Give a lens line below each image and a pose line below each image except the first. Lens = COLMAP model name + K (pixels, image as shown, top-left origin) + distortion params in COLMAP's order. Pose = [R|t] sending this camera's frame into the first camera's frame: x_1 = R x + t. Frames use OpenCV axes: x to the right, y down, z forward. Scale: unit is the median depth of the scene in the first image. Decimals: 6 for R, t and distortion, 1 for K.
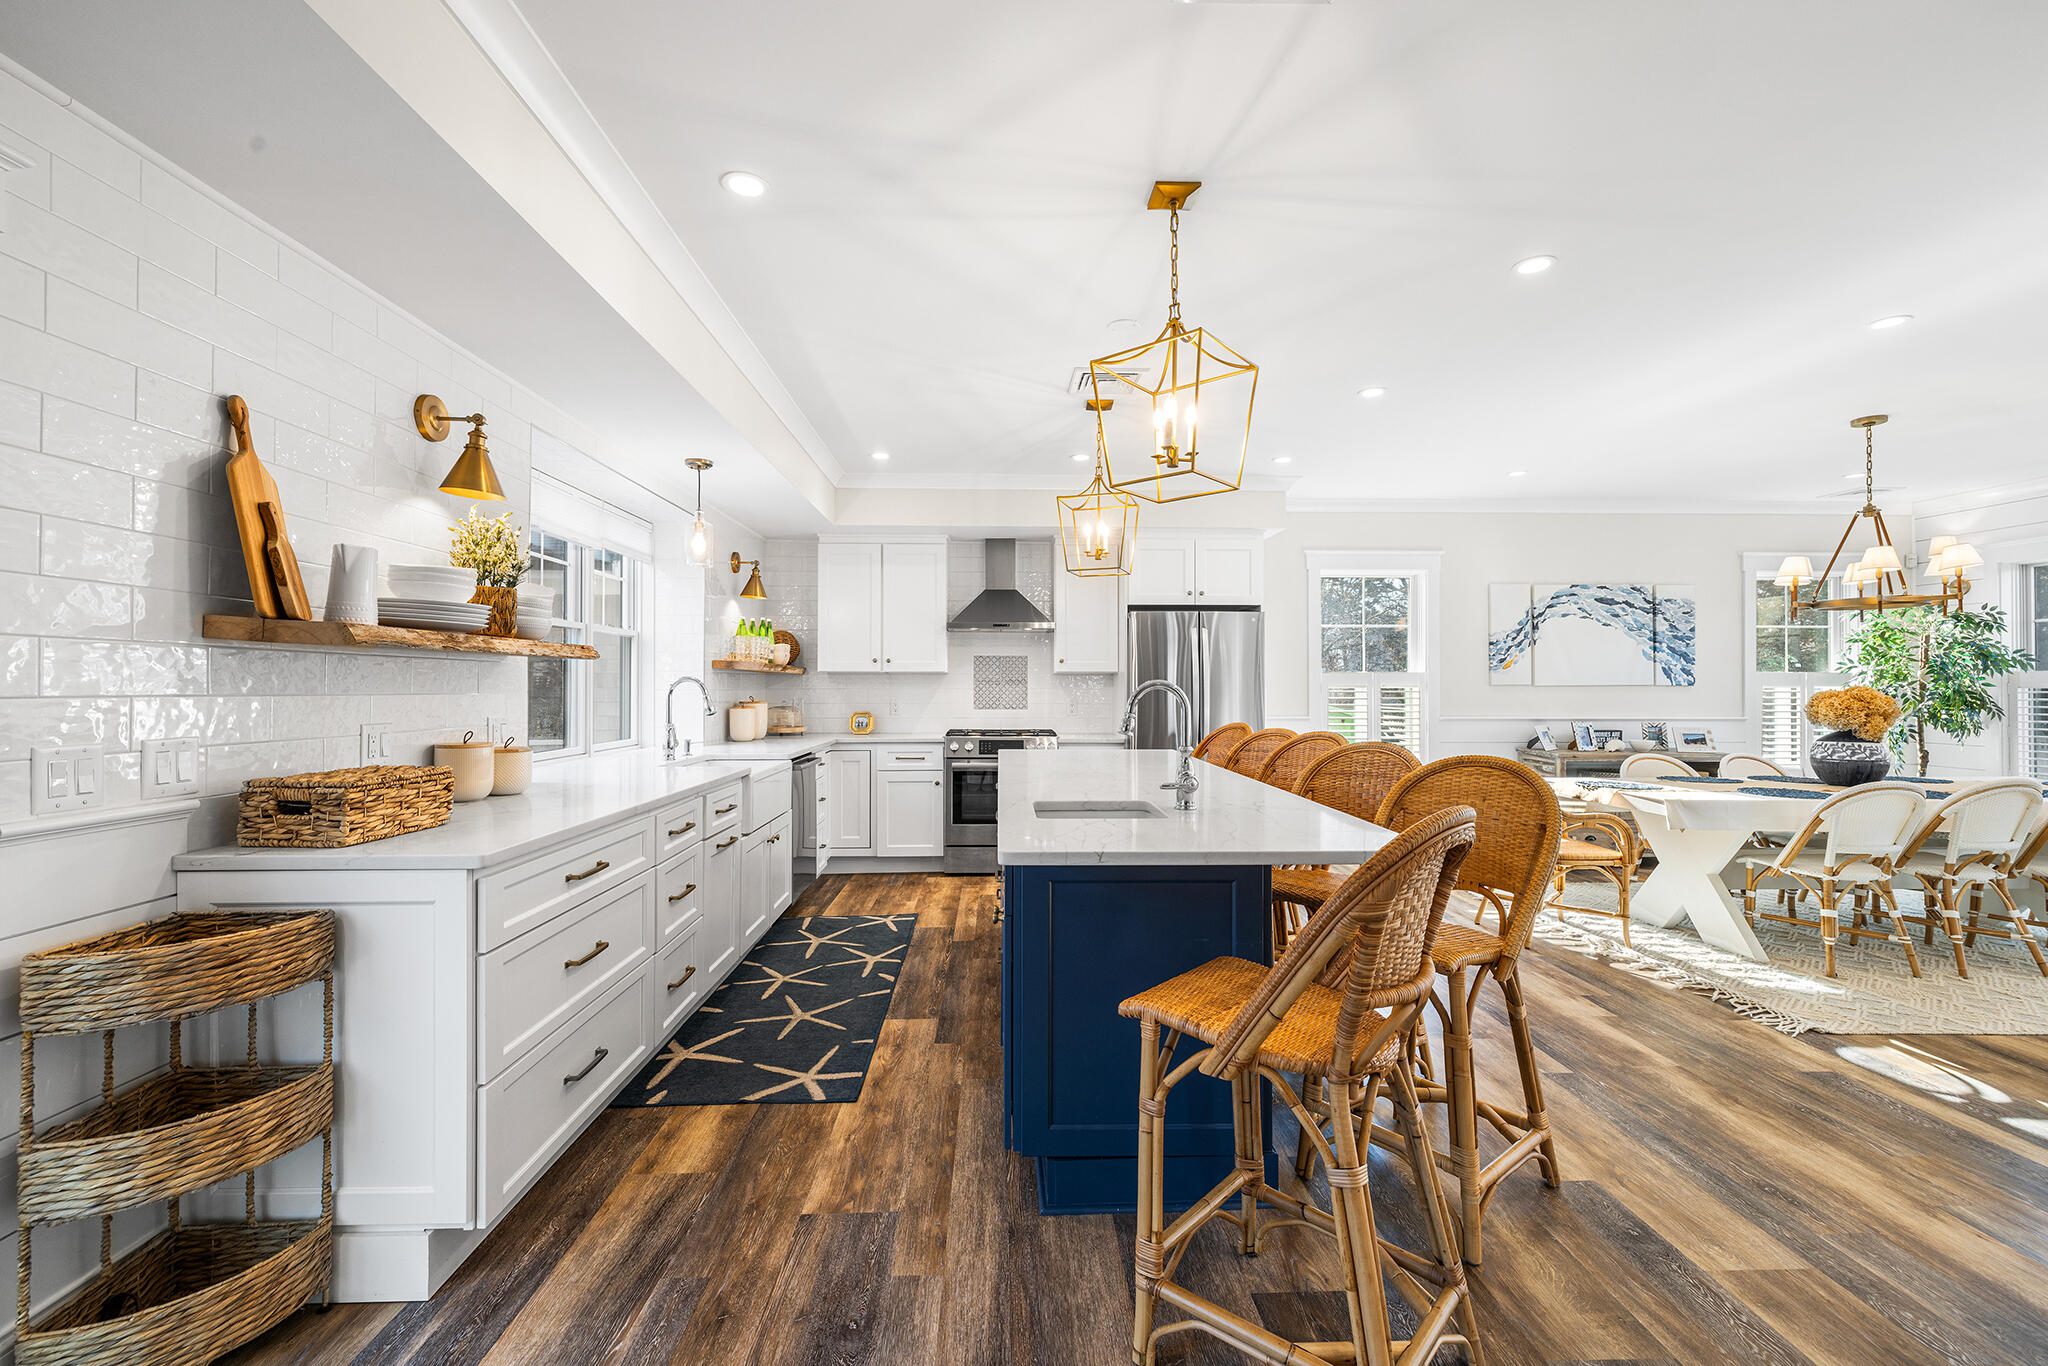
lens RADIAL K [[865.6, 0, 1018.6], [0, 865.6, 679.1], [0, 0, 1]] dist [0.003737, 0.000056]
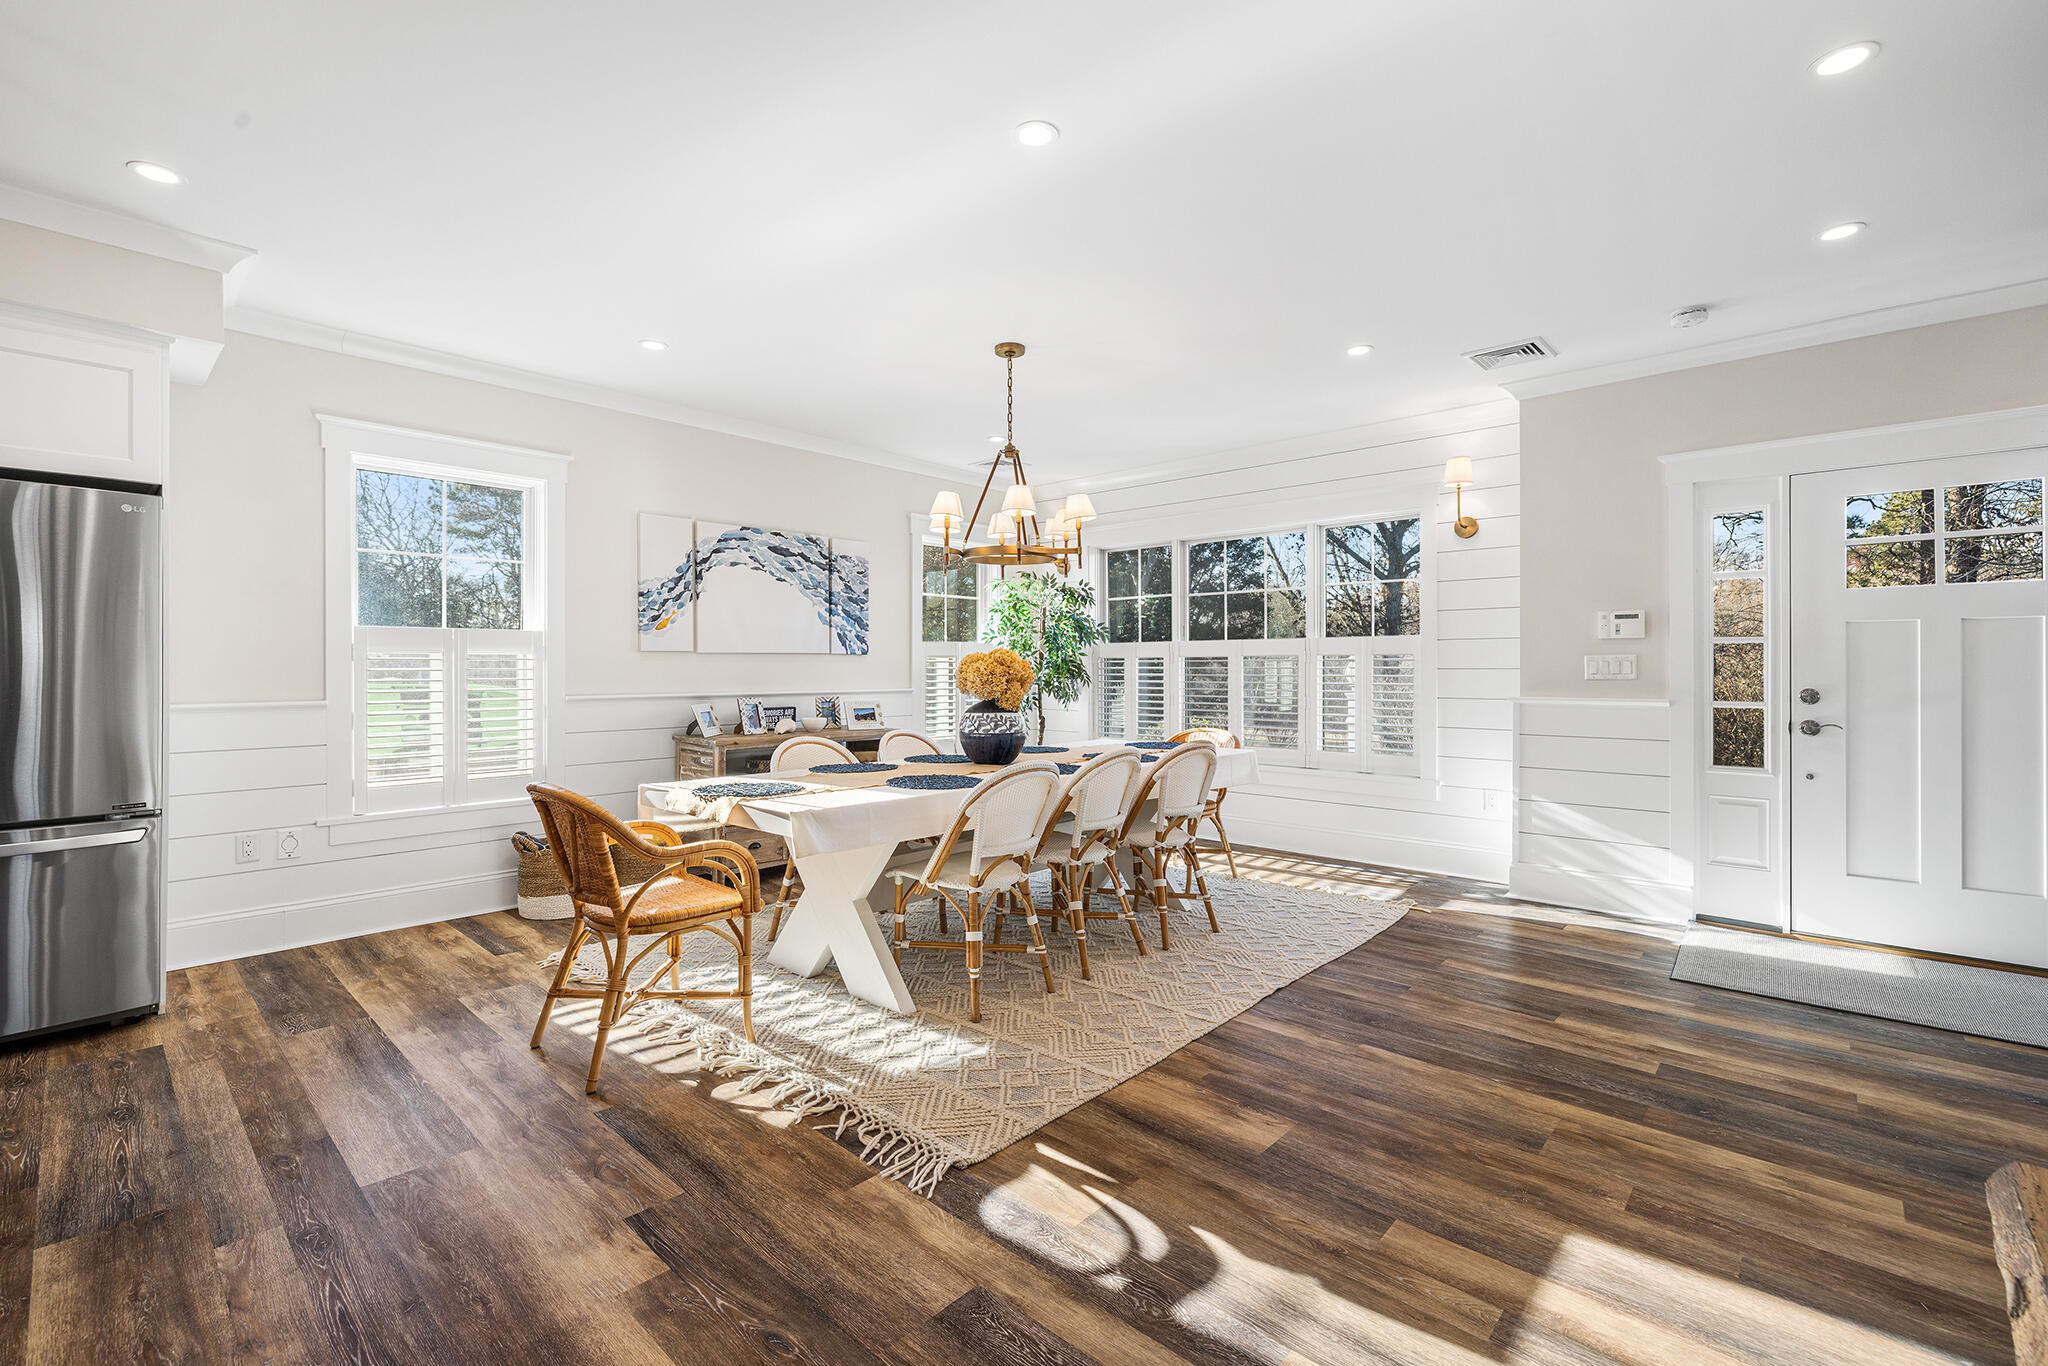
lens RADIAL K [[883.8, 0, 1016.0], [0, 883.8, 665.7], [0, 0, 1]] dist [-0.002189, -0.000023]
pose [[0.701113, 0.000474, 0.713050, 0.301232], [-0.004263, 0.999985, 0.003527, 0.019626], [-0.713037, -0.005513, 0.701104, 0.320256]]
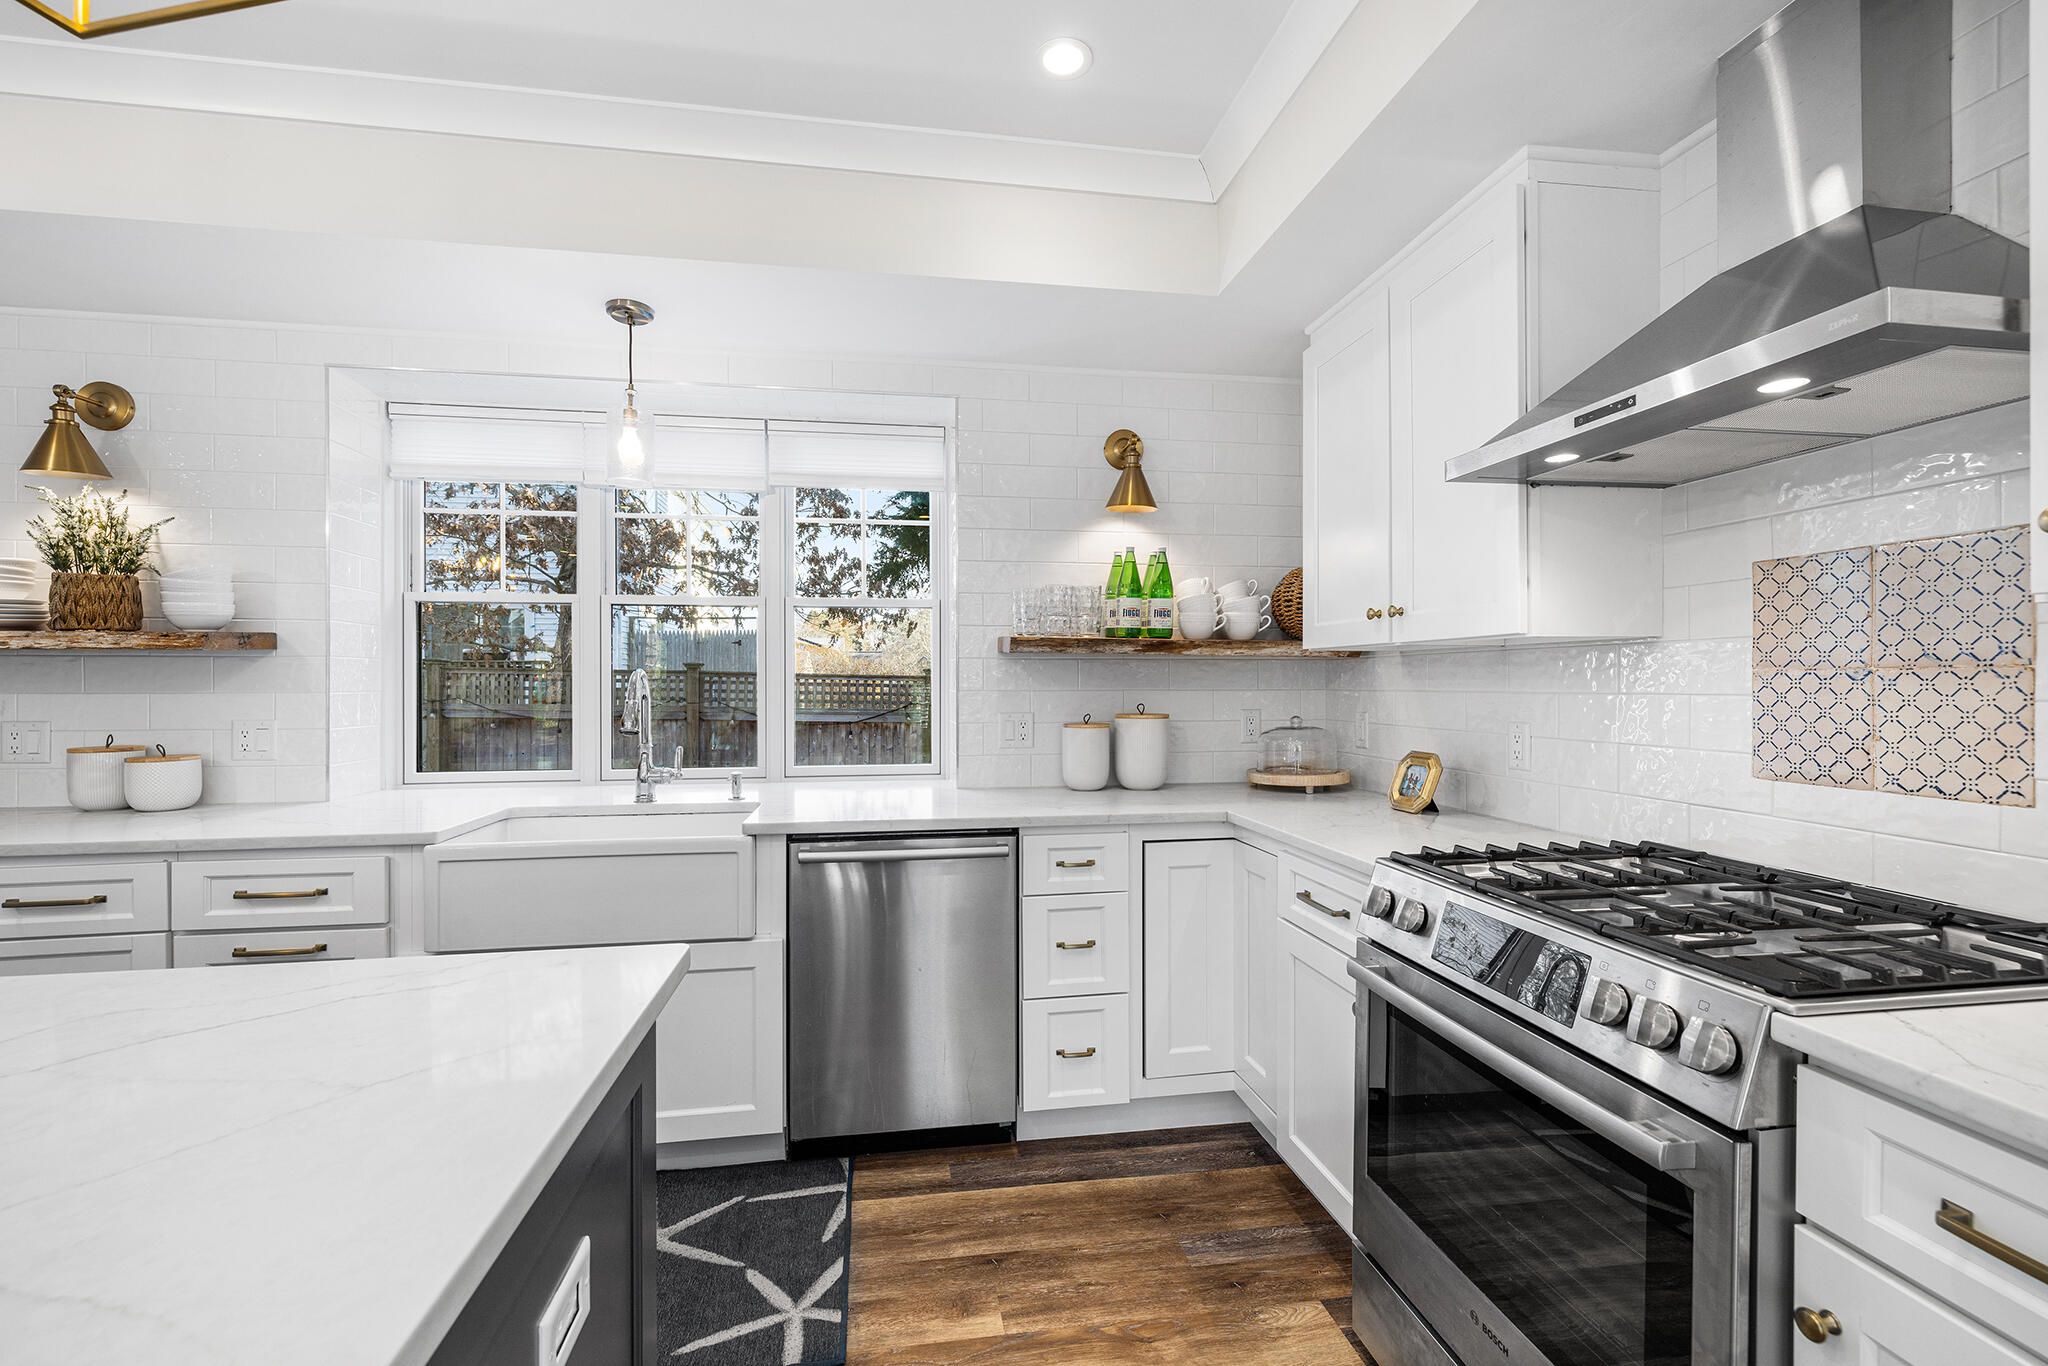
lens RADIAL K [[870.3, 0, 1021.1], [0, 870.3, 676.9], [0, 0, 1]] dist [0.001753, -0.000041]
pose [[0.127709, -0.002150, -0.991809, 0.211503], [0.011292, 0.999936, -0.000714, 0.004796], [0.991747, -0.011108, 0.127725, 0.950476]]
